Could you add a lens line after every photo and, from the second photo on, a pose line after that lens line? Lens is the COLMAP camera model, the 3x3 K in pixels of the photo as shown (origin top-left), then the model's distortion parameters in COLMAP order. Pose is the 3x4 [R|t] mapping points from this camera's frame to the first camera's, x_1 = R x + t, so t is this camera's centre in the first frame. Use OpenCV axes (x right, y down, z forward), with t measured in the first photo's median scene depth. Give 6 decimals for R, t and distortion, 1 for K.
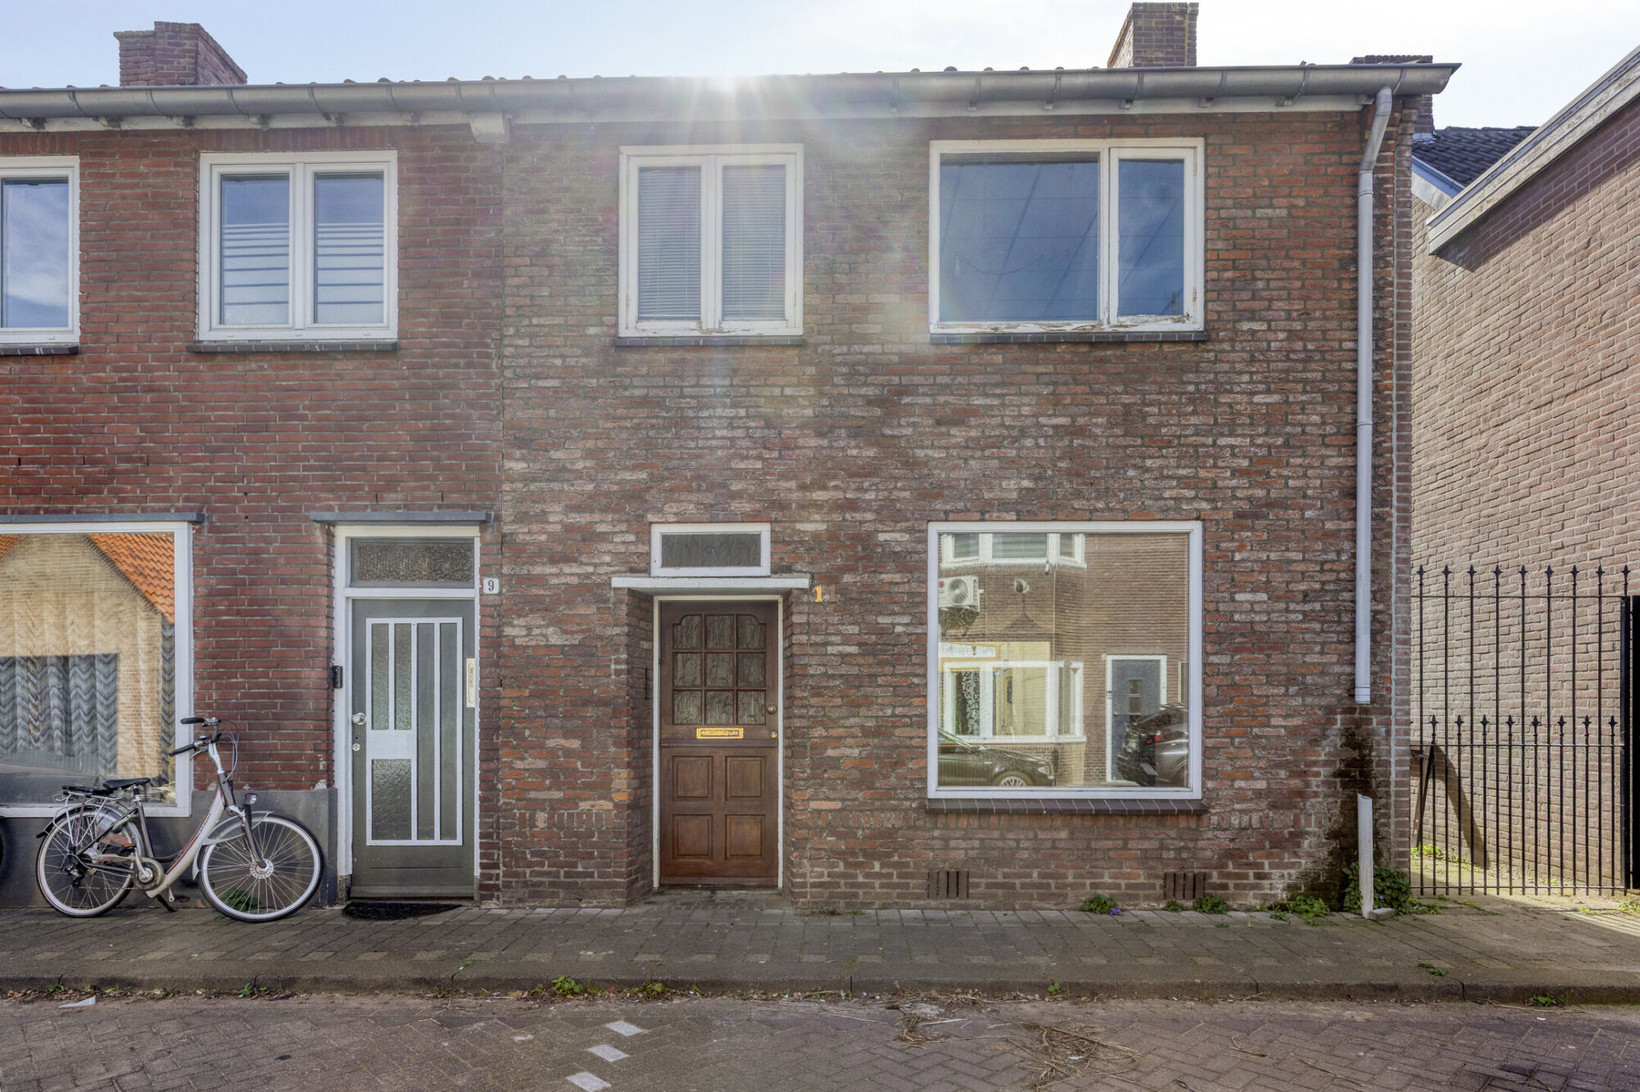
lens RADIAL K [[944.8, 0, 816.7], [0, 944.8, 713.3], [0, 0, 1]] dist [0.000442, -0.000575]
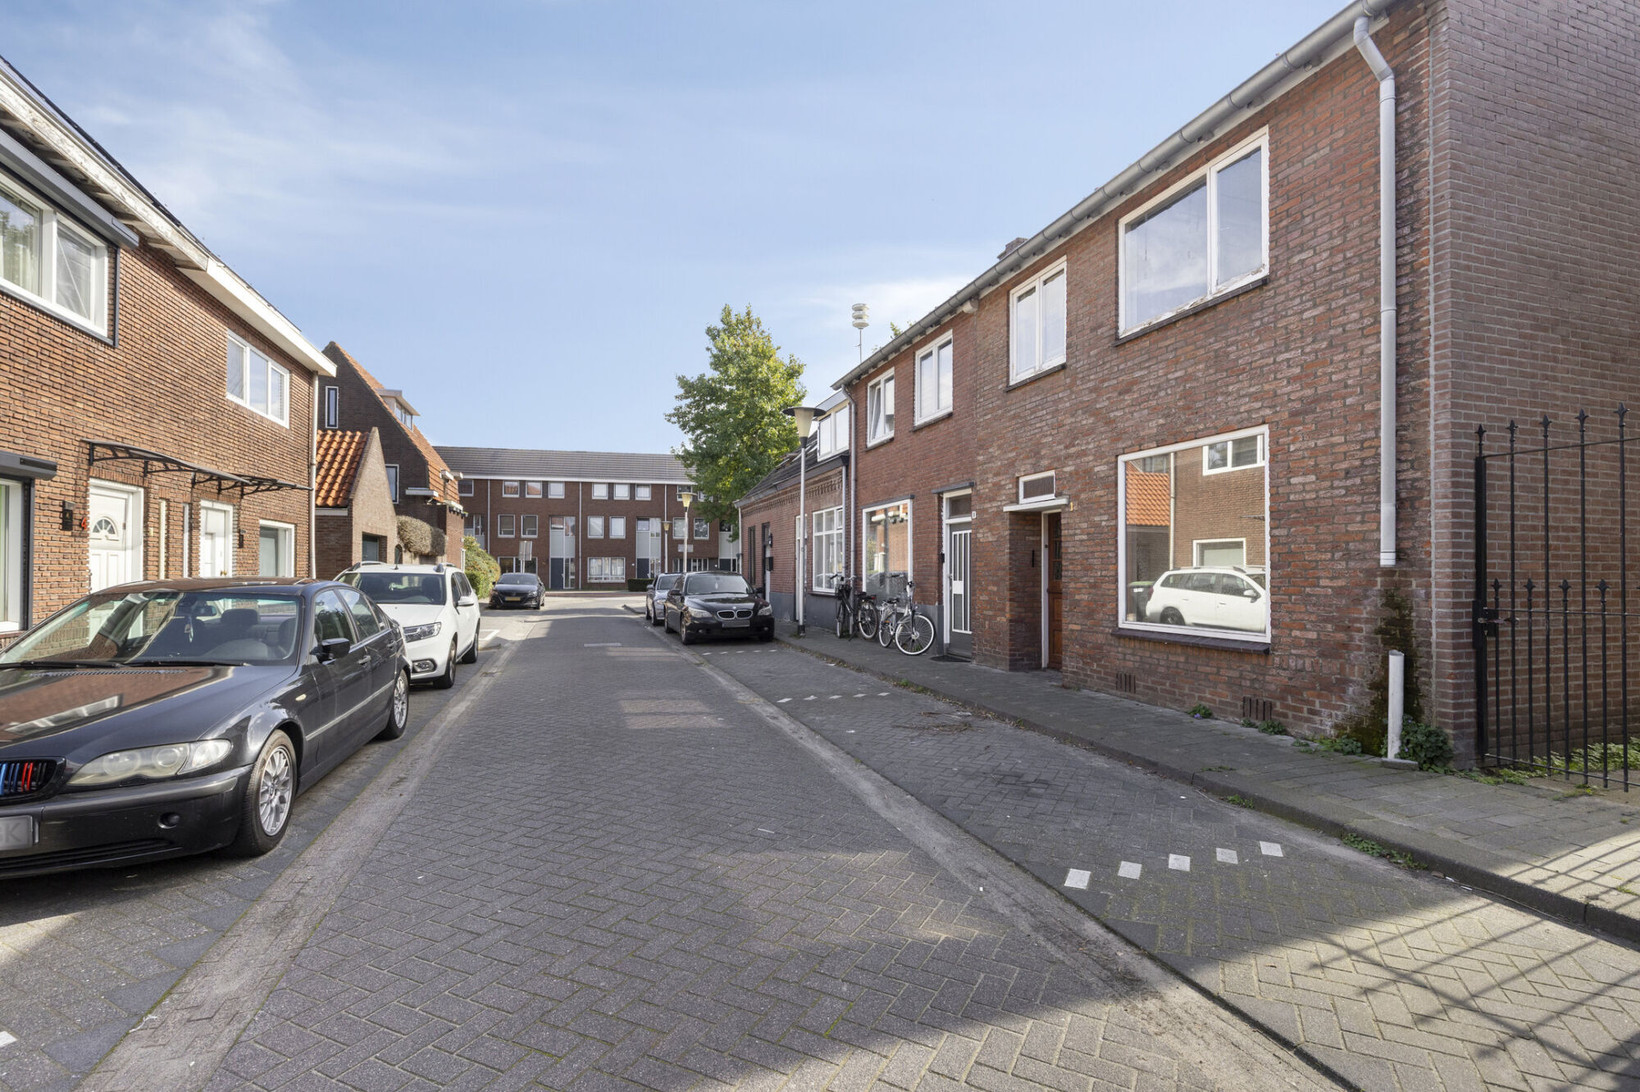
lens RADIAL K [[747.5, 0, 823.3], [0, 747.5, 562.0], [0, 0, 1]] dist [0.001771, -0.000429]
pose [[0.334711, -0.012239, -0.942241, 1.155529], [-0.002835, 0.999898, -0.013995, -0.002074], [0.942316, 0.007355, 0.334643, 0.100863]]
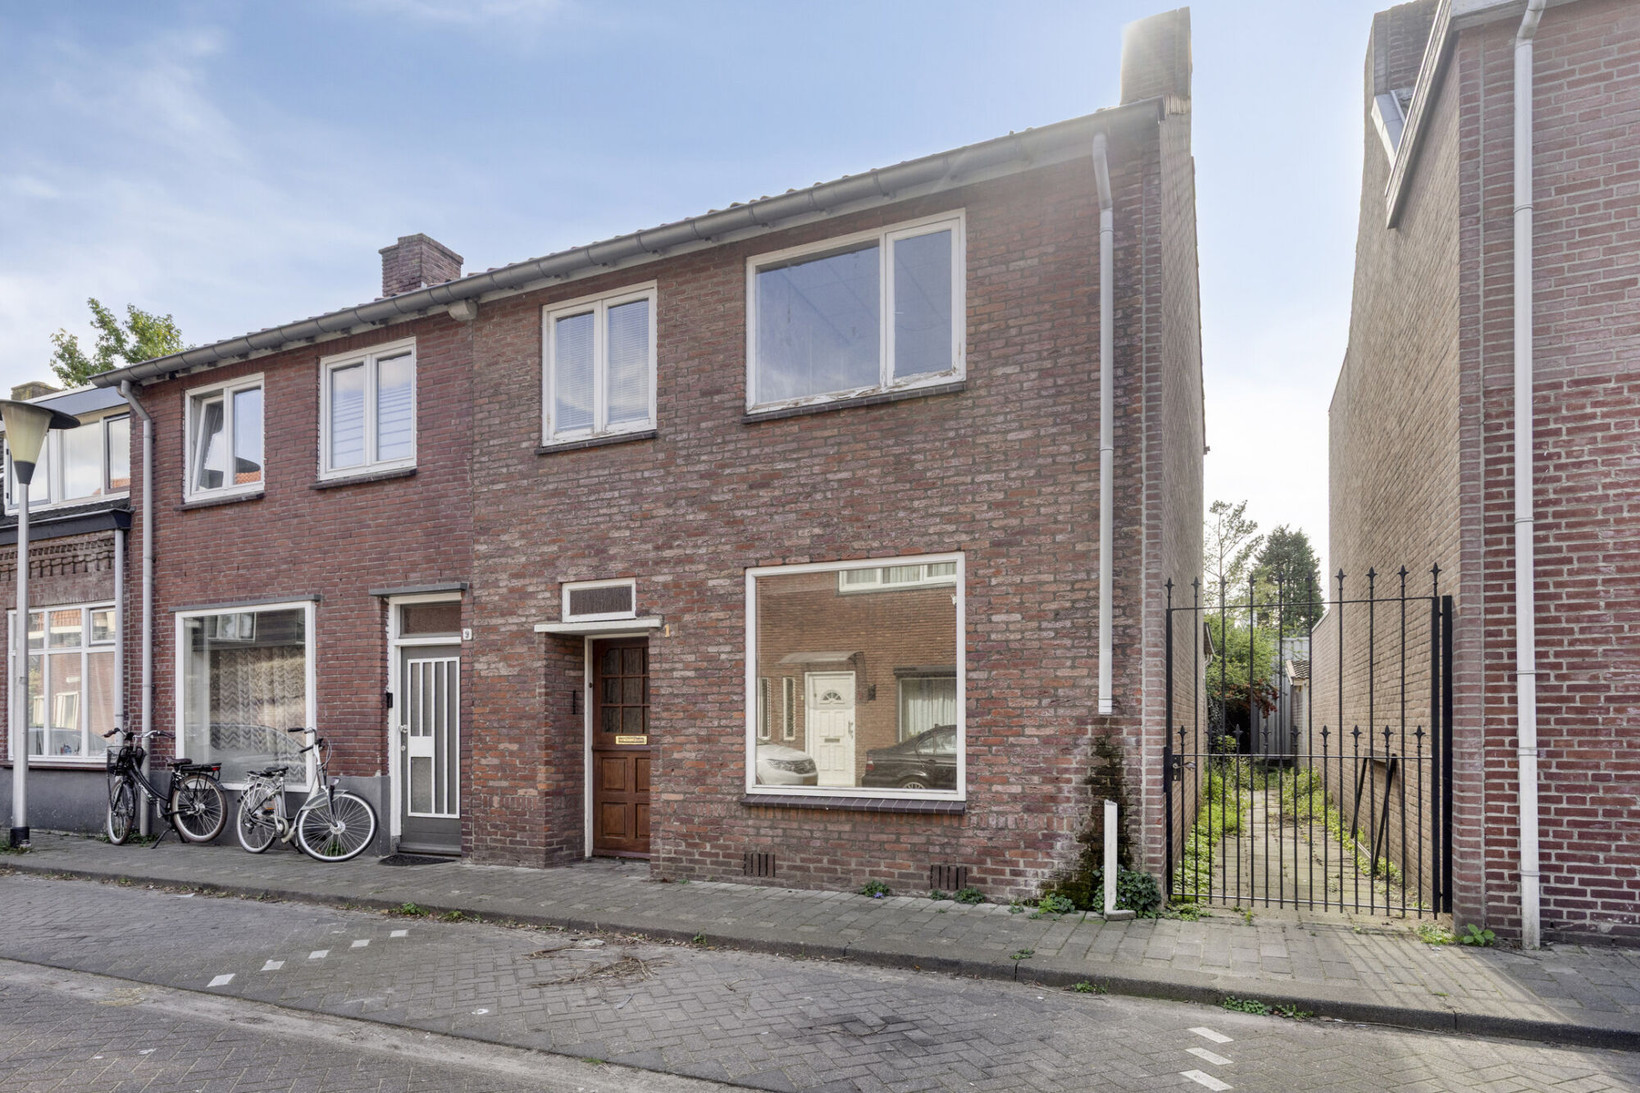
lens RADIAL K [[935.0, 0, 821.0], [0, 935.0, 721.1], [0, 0, 1]] dist [0.000881, -0.000284]
pose [[0.922891, -0.002939, -0.385050, 0.678246], [0.002038, 0.999994, -0.002748, -0.000599], [0.385055, 0.001752, 0.922892, -0.082837]]
